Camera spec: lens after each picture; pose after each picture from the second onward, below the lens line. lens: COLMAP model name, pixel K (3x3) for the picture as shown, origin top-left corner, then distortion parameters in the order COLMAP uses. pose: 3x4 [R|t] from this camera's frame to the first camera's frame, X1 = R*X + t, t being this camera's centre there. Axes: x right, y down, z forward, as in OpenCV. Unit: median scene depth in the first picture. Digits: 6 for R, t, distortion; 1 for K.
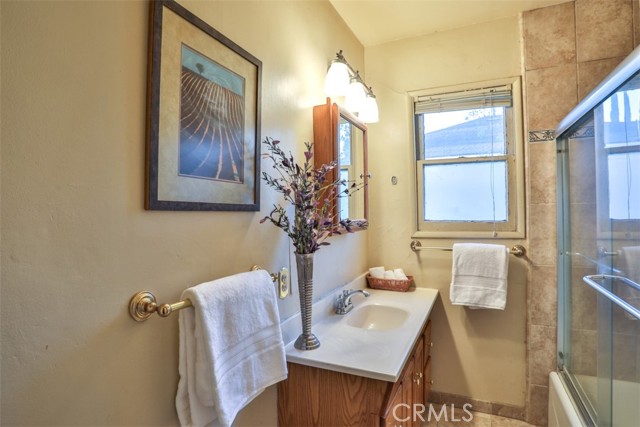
lens RADIAL K [[327.6, 0, 317.9], [0, 327.6, 210.5], [0, 0, 1]] dist [-0.060727, 0.014516]
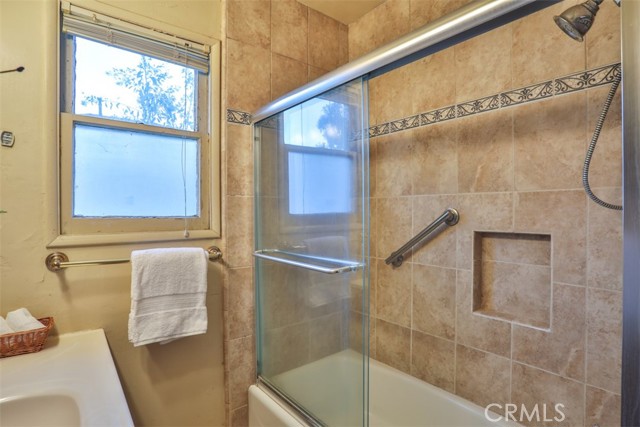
lens RADIAL K [[327.6, 0, 324.9], [0, 327.6, 212.5], [0, 0, 1]] dist [-0.060727, 0.014516]
pose [[0.441766, 0.016095, 0.896986, 0.017262], [0.000188, 0.999837, -0.018033, 0.038897], [-0.897130, 0.008135, 0.441691, 0.394268]]
